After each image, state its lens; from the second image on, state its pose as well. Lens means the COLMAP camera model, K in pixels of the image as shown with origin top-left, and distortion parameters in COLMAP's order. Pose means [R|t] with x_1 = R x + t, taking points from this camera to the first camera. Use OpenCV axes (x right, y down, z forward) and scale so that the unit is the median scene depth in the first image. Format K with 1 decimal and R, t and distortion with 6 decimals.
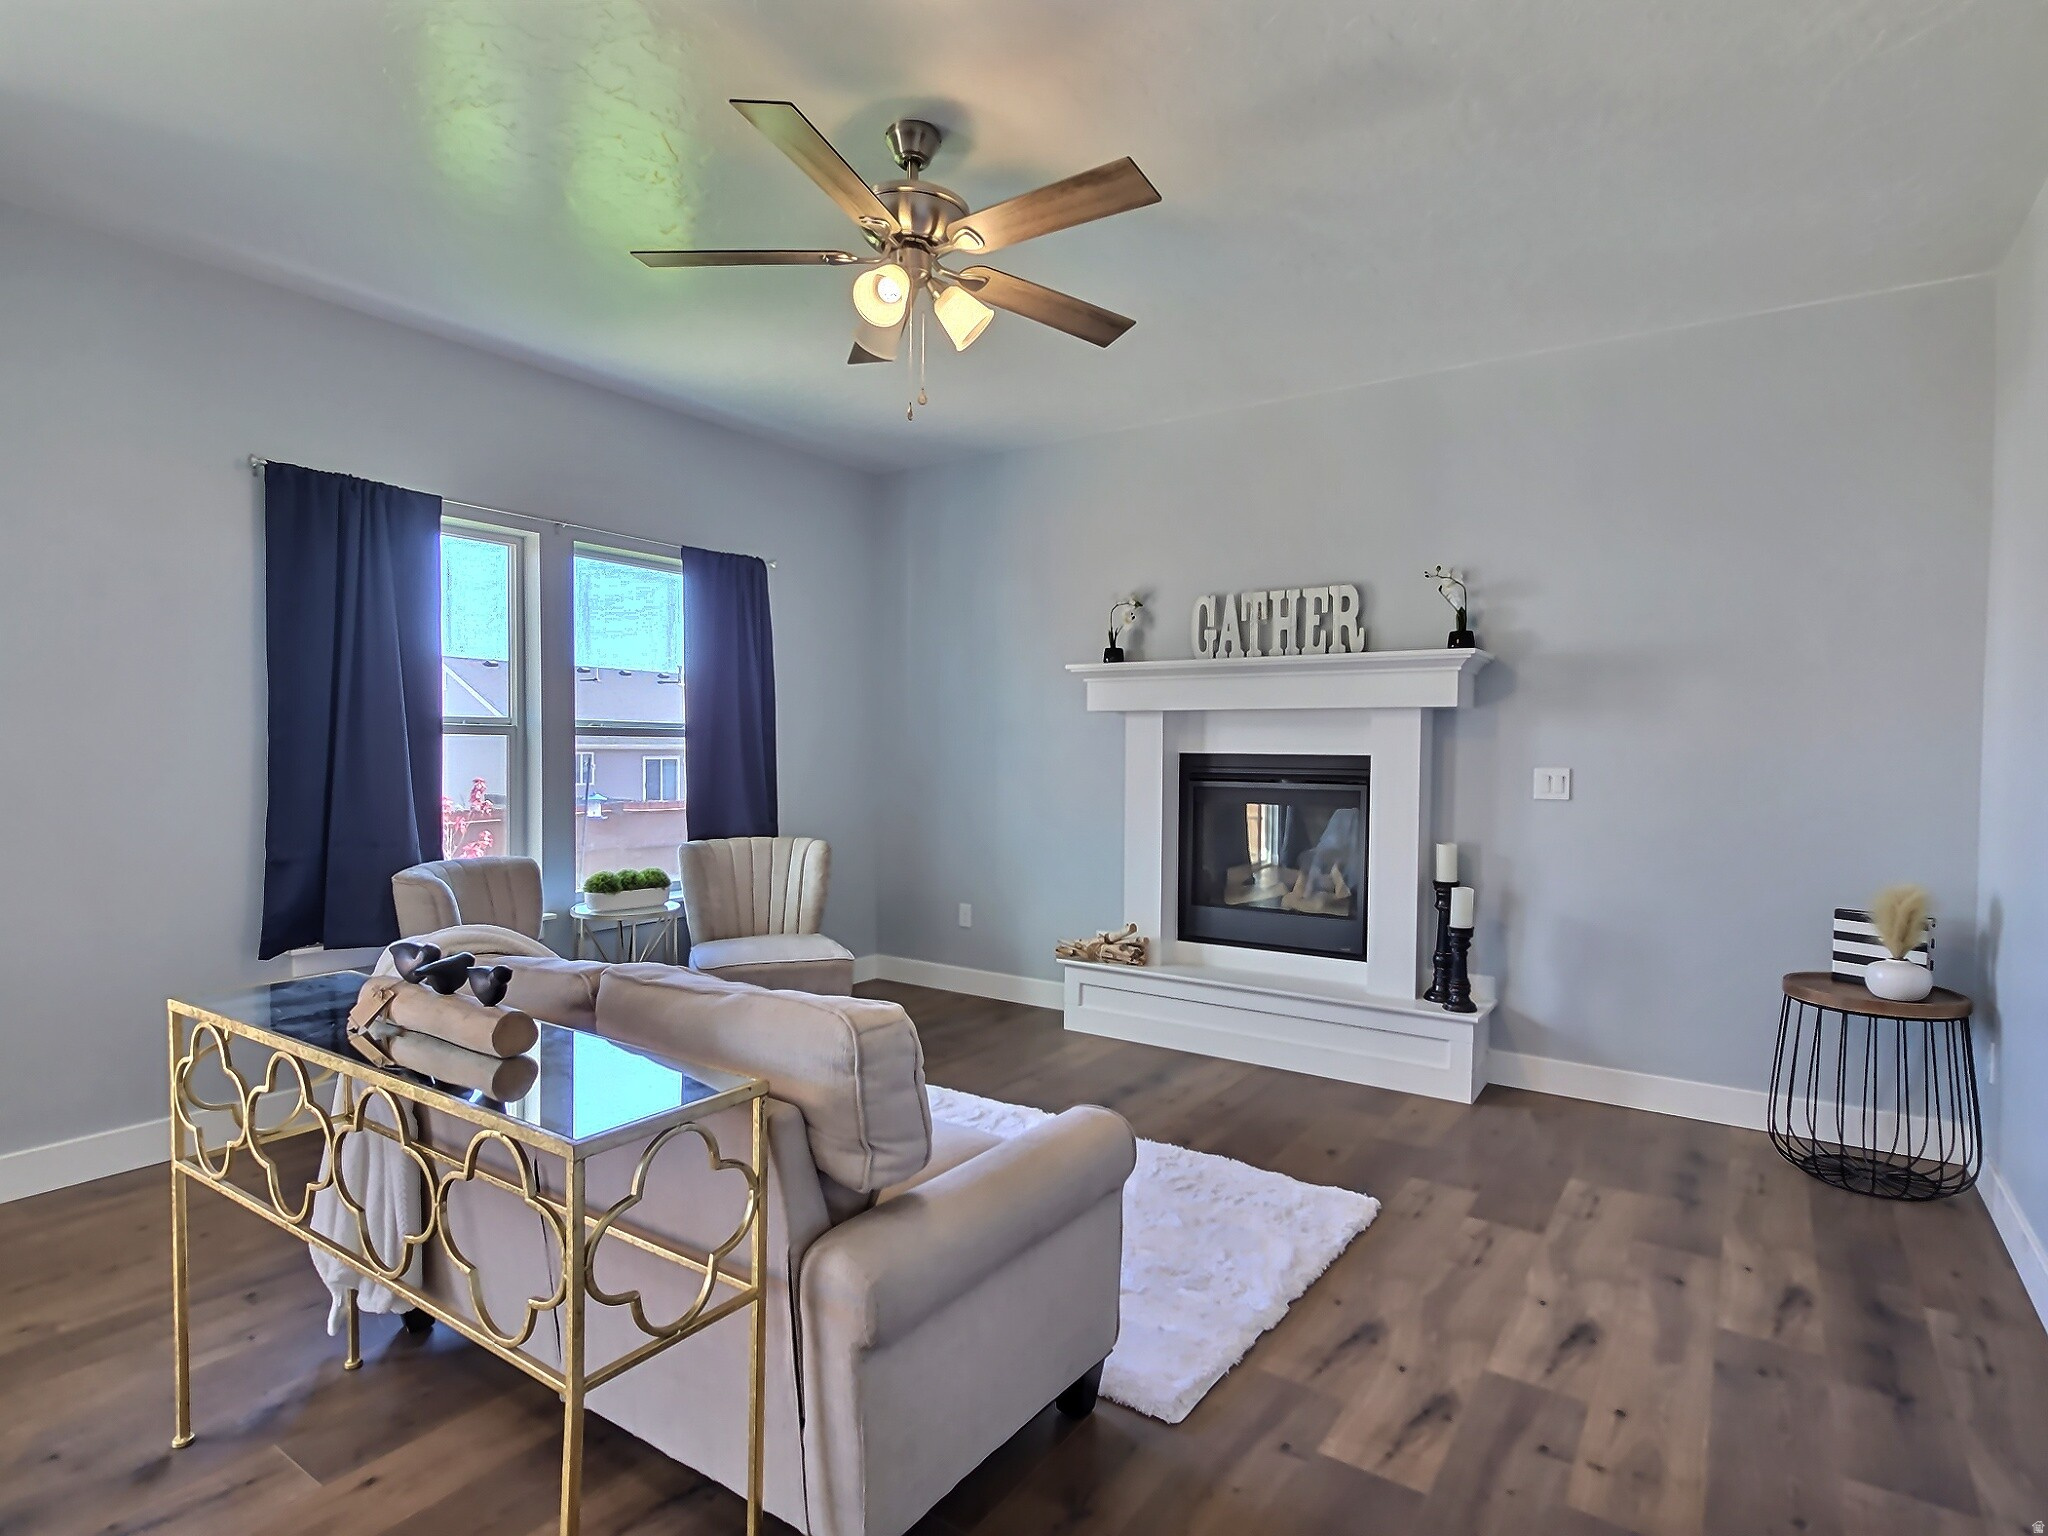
lens RADIAL K [[1085.4, 0, 1018.5], [0, 1085.4, 774.9], [0, 0, 1]] dist [0.012335, 0.001116]
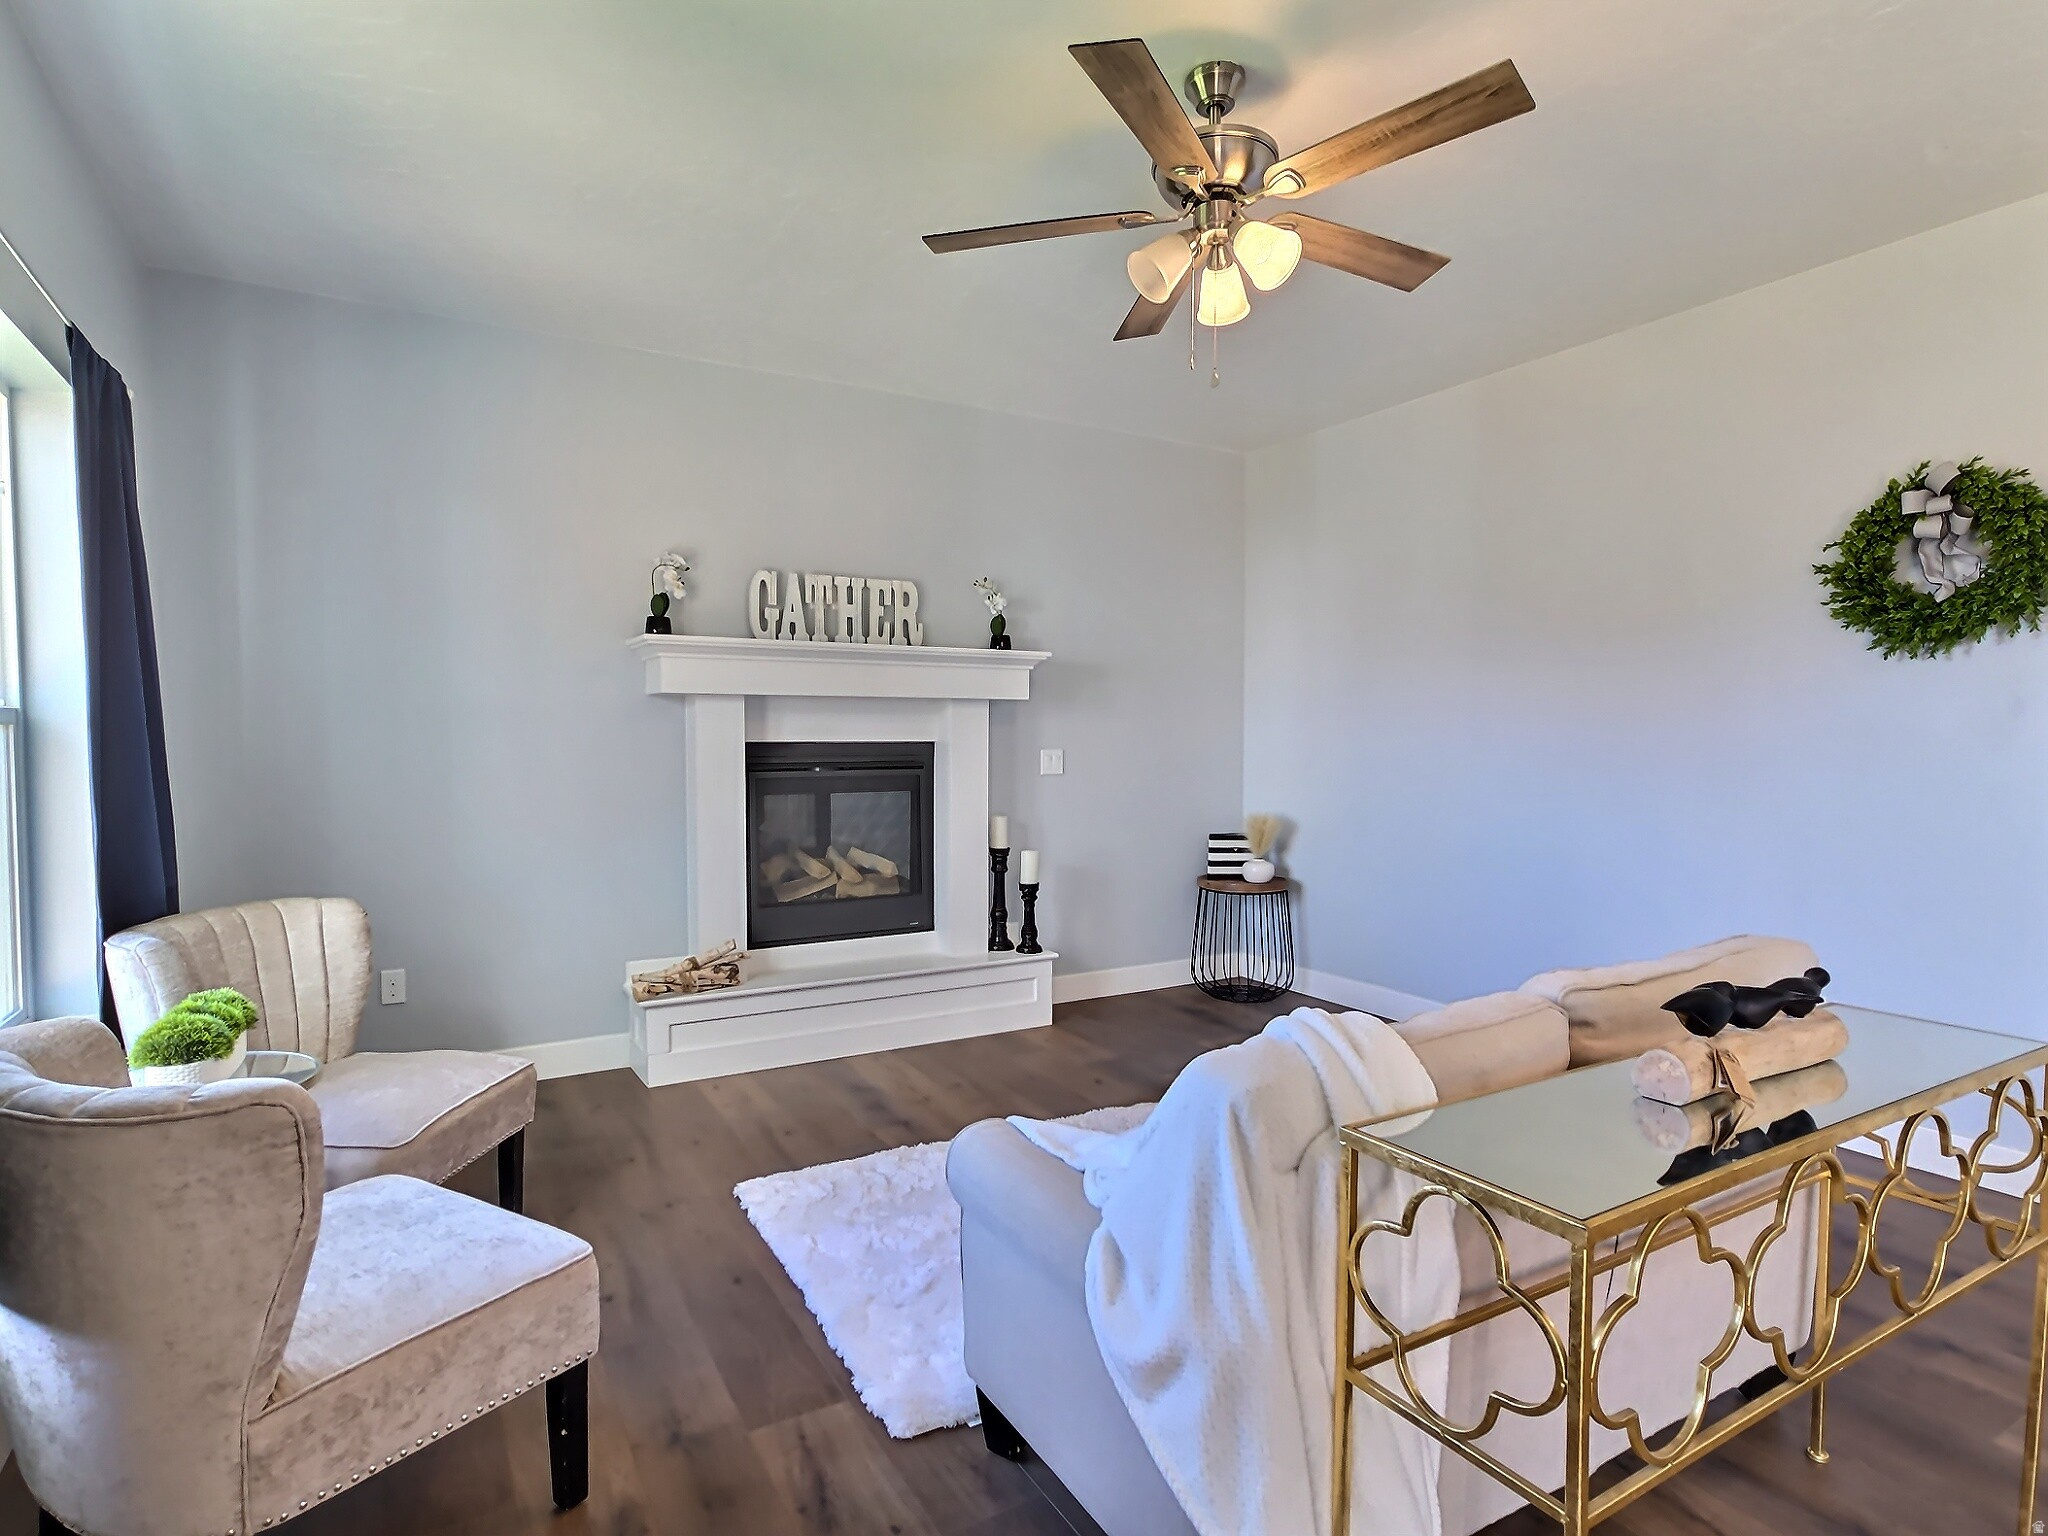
lens RADIAL K [[1085.4, 0, 1006.9], [0, 1085.4, 765.5], [0, 0, 1]] dist [0.012335, 0.001116]
pose [[0.440728, -0.031930, 0.897072, -0.616464], [0.029152, 0.999349, 0.021248, -0.014620], [-0.897167, 0.016787, 0.441372, 0.448217]]
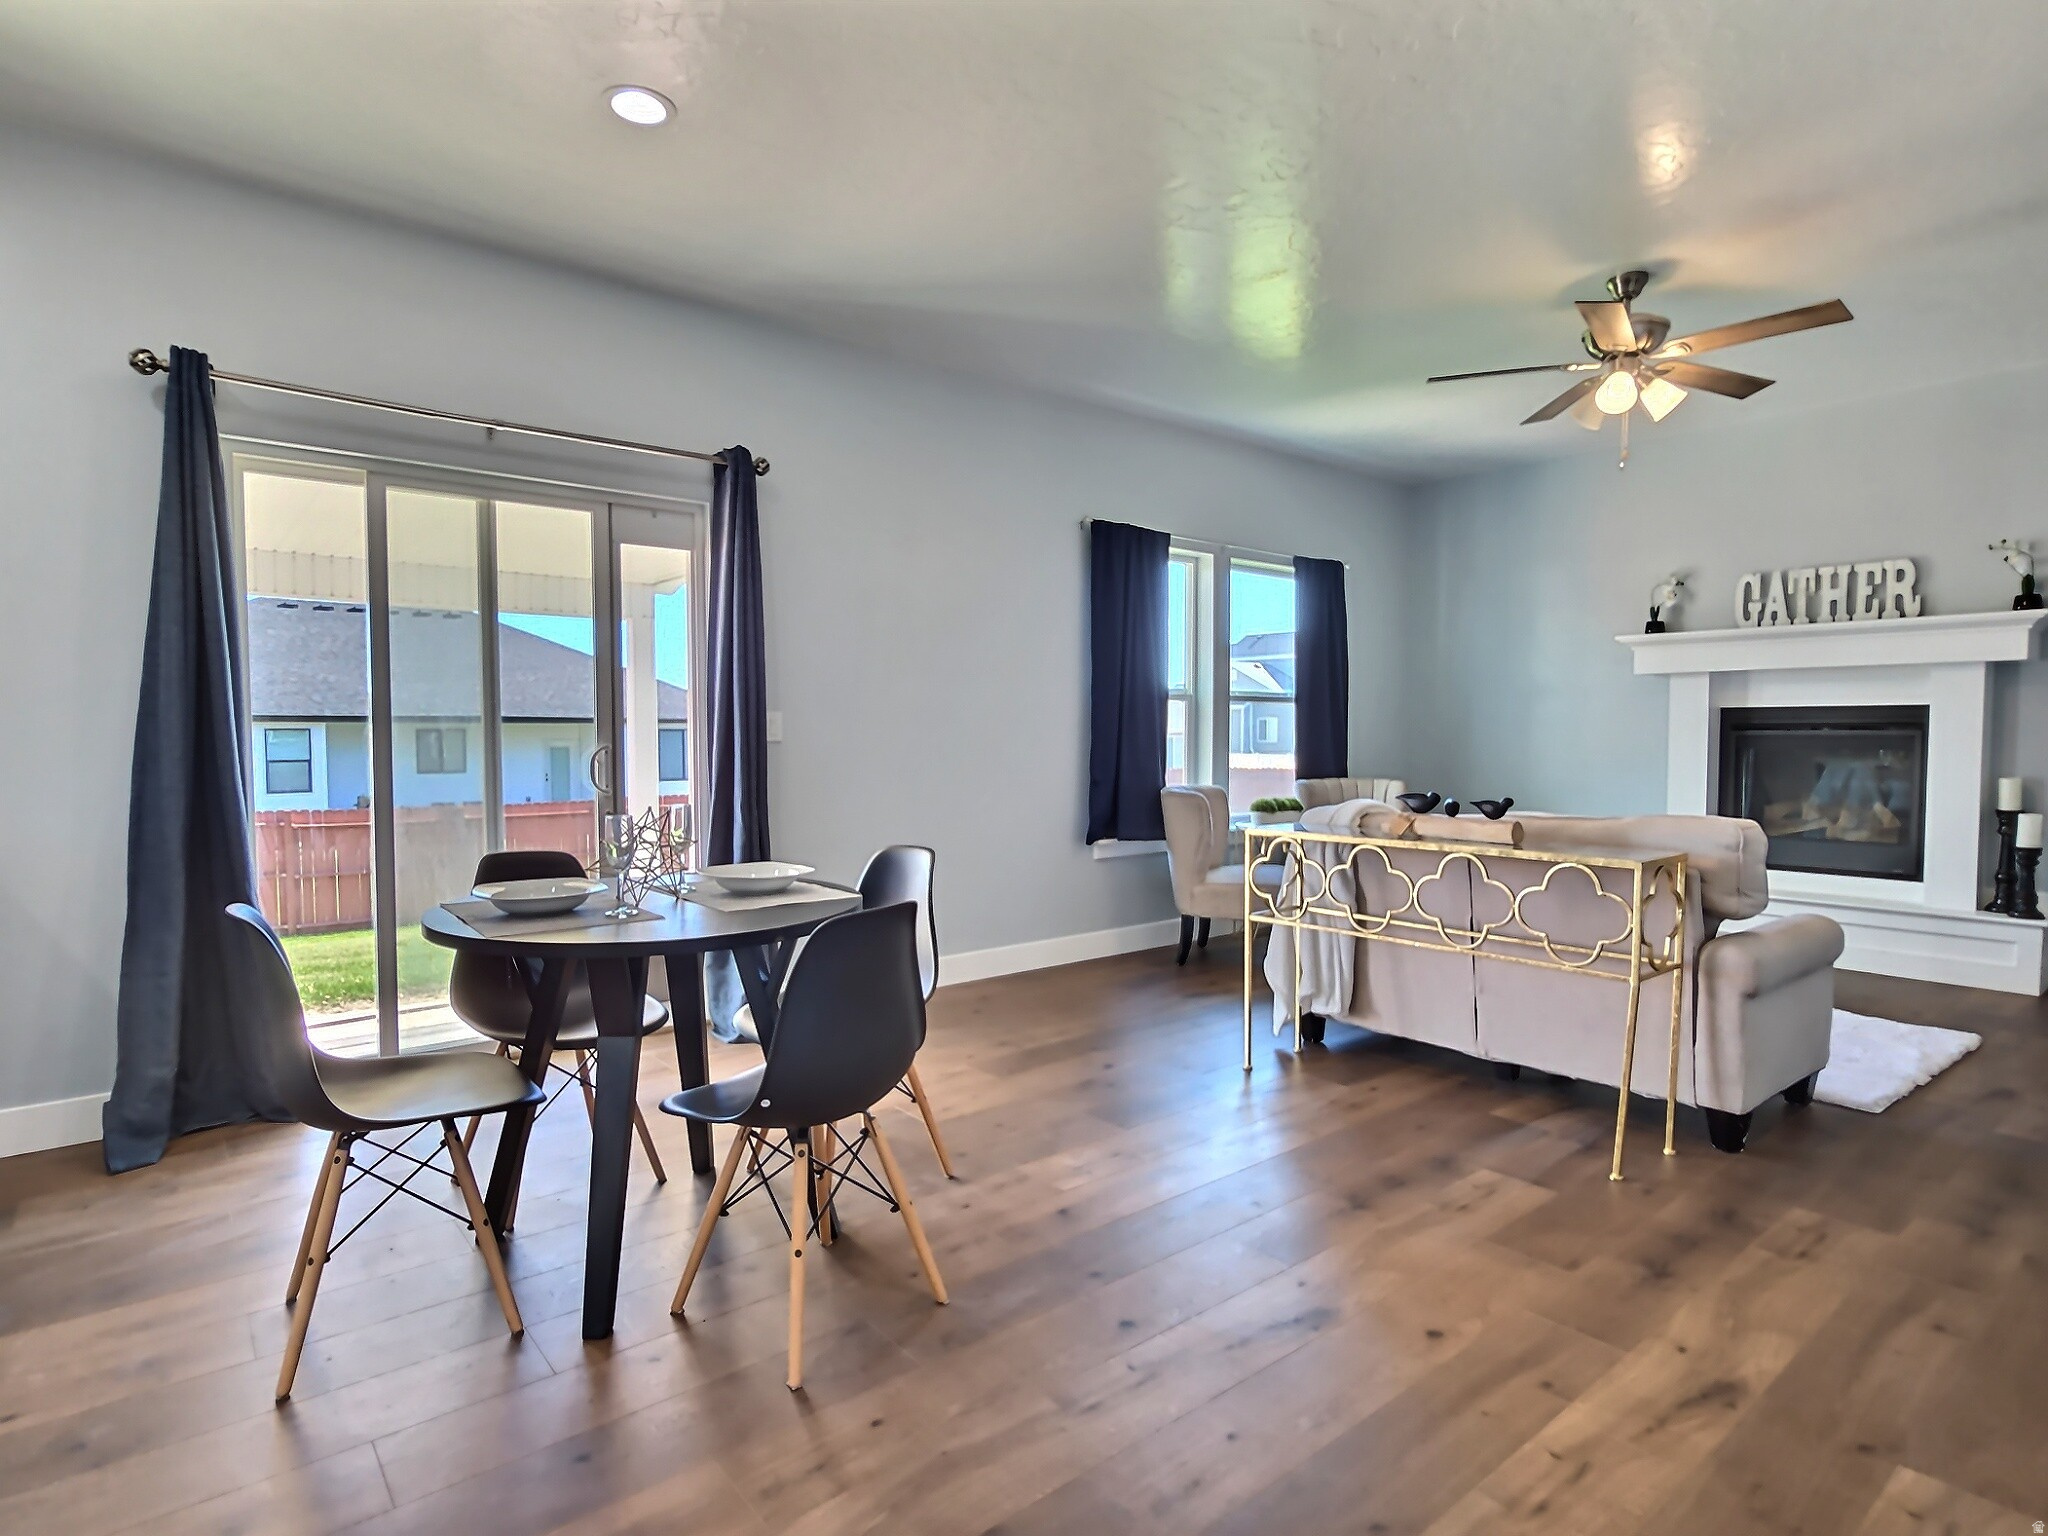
lens RADIAL K [[1085.4, 0, 1033.9], [0, 1085.4, 776.0], [0, 0, 1]] dist [0.012335, 0.001116]
pose [[0.962413, 0.001104, -0.271588, -0.277212], [0.002908, 0.999893, 0.014369, 0.038860], [0.271574, -0.014619, 0.962306, -0.390669]]
